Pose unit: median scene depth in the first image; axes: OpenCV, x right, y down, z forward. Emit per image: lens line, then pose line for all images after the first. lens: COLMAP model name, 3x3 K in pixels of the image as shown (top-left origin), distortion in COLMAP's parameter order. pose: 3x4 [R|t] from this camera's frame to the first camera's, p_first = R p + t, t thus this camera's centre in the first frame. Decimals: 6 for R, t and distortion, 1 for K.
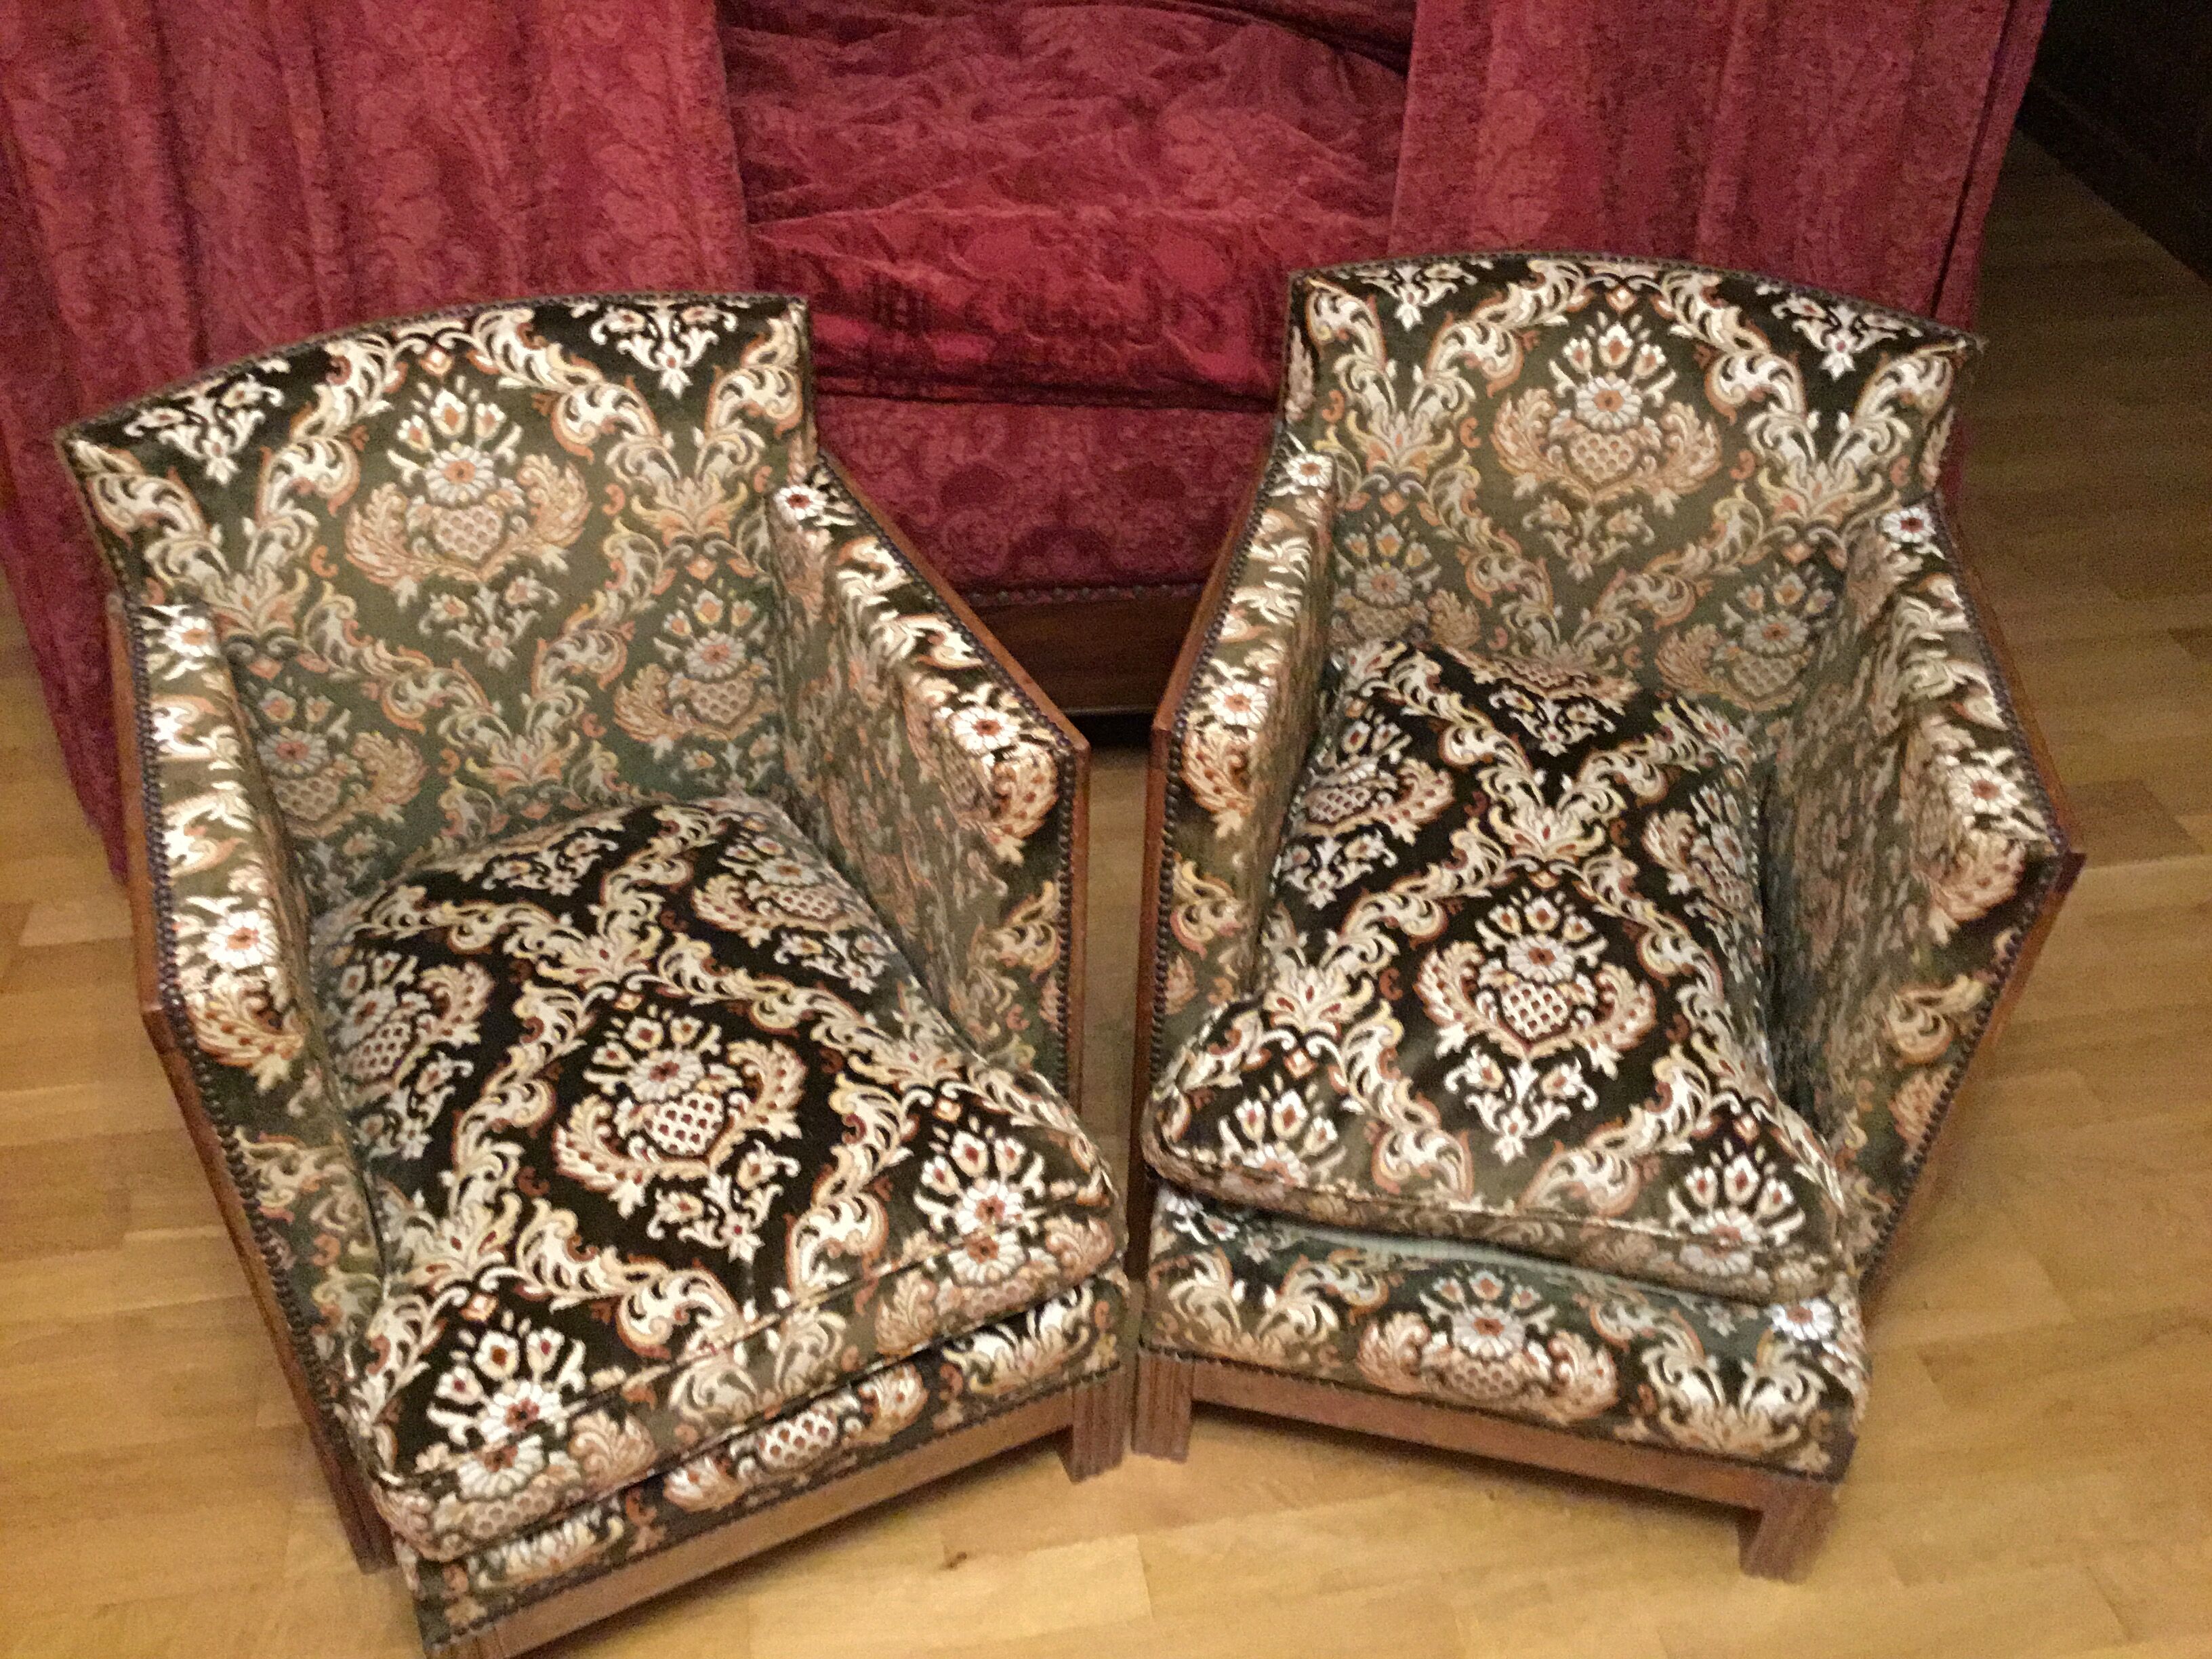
lens RADIAL K [[2050.9, 0, 1117.6], [0, 2050.9, 833.8], [0, 0, 1]] dist [0.108460, -0.201202]
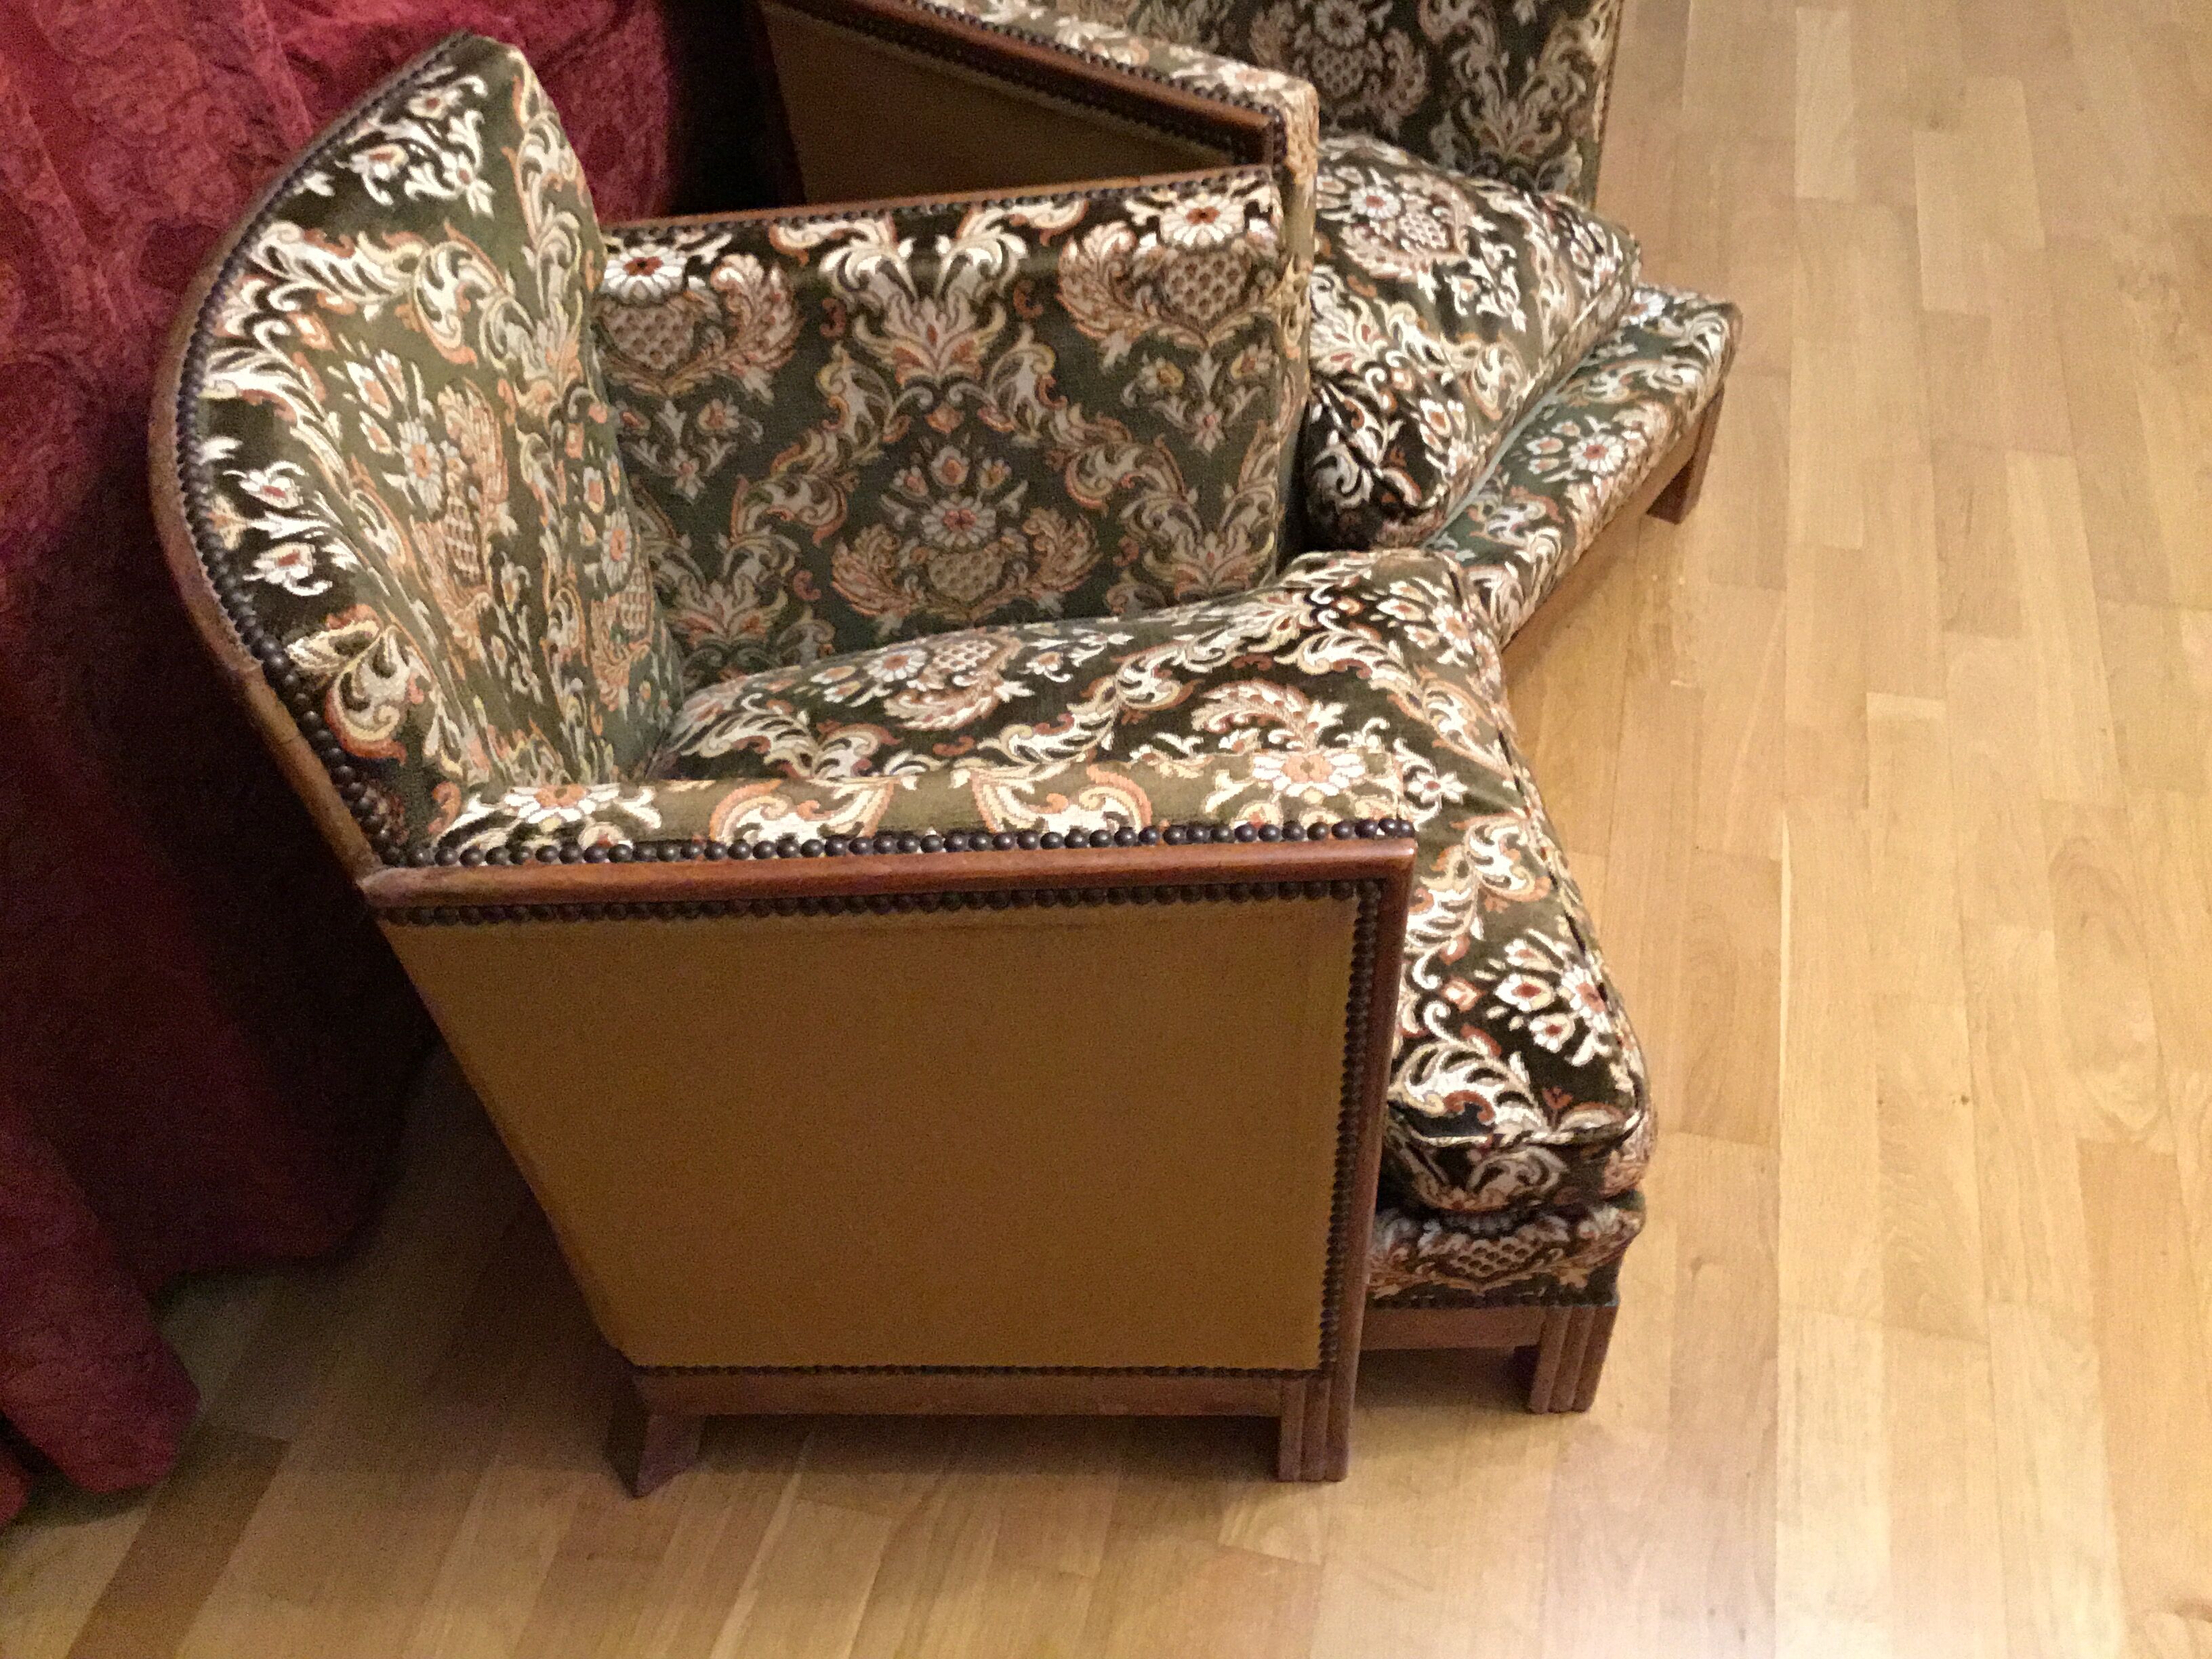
lens RADIAL K [[2050.9, 0, 1098.8], [0, 2050.9, 878.8], [0, 0, 1]] dist [0.108460, -0.201202]
pose [[0.377267, -0.698268, 0.608351, -0.789789], [0.616403, 0.679581, 0.397765, -0.229564], [-0.691171, 0.224926, 0.686798, 0.445334]]
